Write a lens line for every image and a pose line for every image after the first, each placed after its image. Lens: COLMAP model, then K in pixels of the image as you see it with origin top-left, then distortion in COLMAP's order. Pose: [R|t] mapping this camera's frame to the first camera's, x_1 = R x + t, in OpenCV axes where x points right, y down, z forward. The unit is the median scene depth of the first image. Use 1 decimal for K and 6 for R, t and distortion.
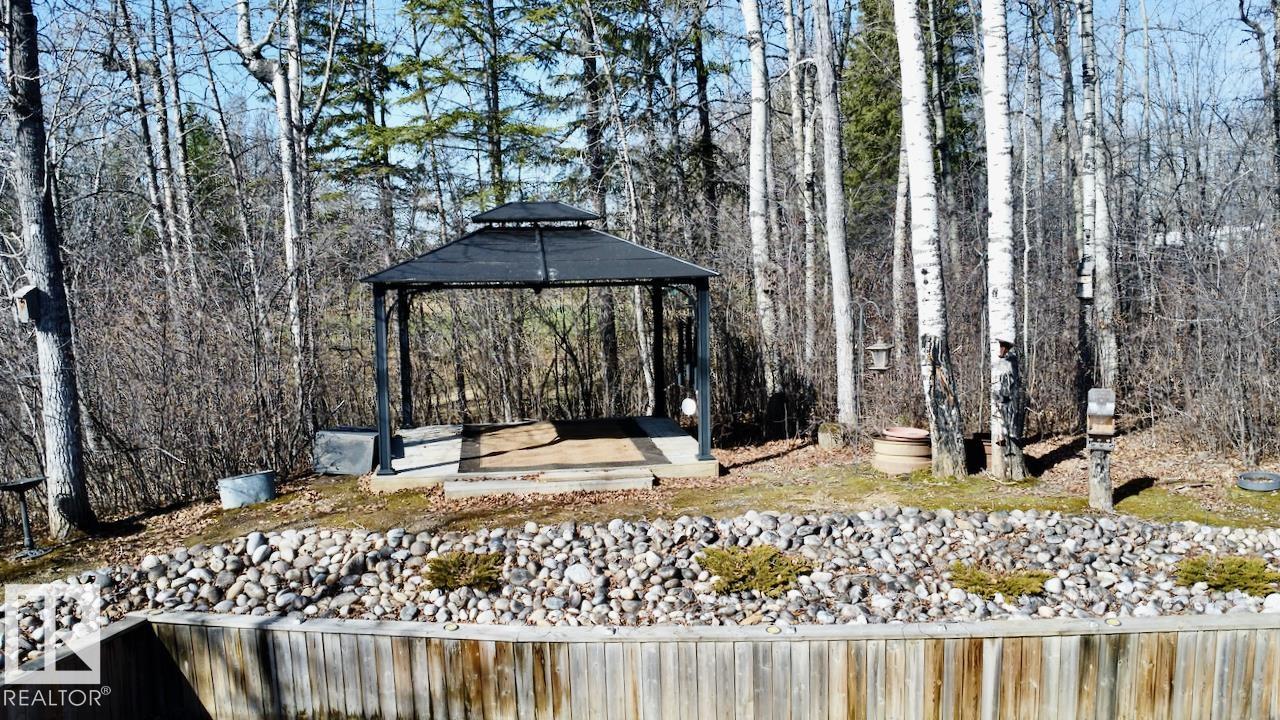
lens RADIAL K [[980.9, 0, 644.0], [0, 980.9, 360.0], [0, 0, 1]] dist [-0.027531, -0.008762]
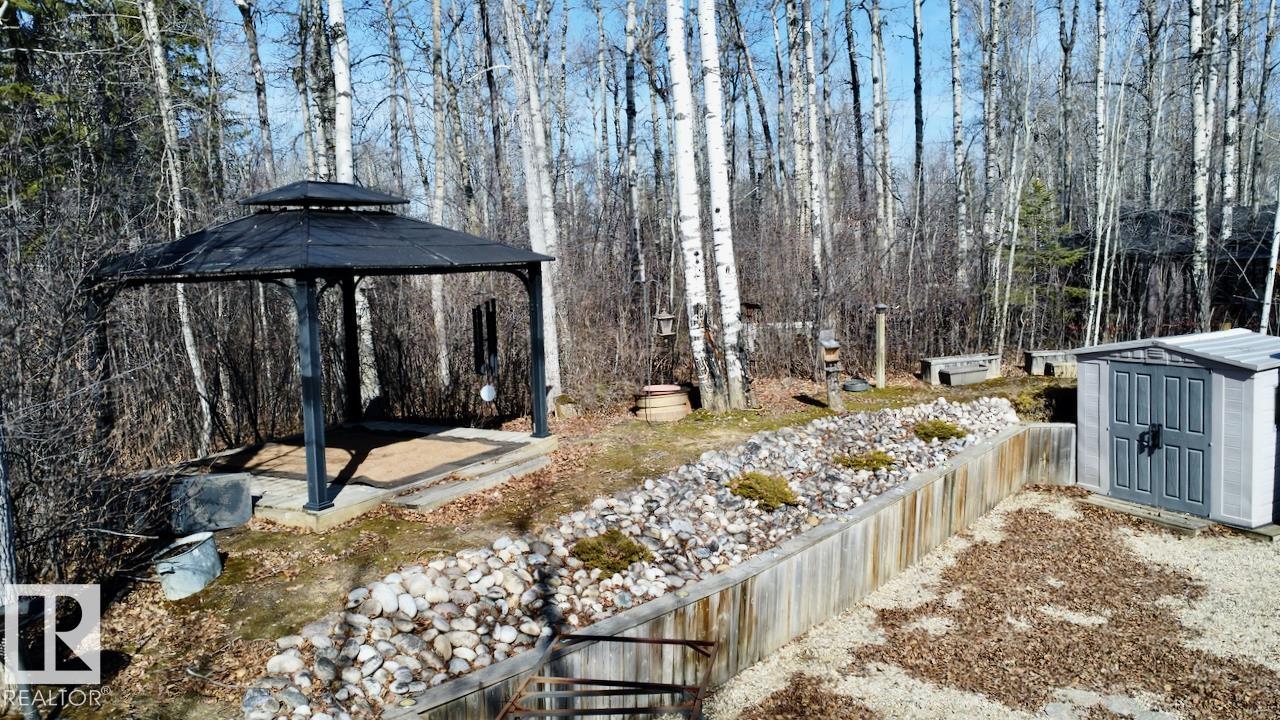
lens RADIAL K [[980.9, 0, 644.0], [0, 980.9, 360.0], [0, 0, 1]] dist [-0.027531, -0.008762]
pose [[0.589808, -0.091495, 0.802343, -0.889148], [0.107685, 0.993599, 0.034145, -0.005403], [-0.800331, 0.066261, 0.595885, 0.361304]]
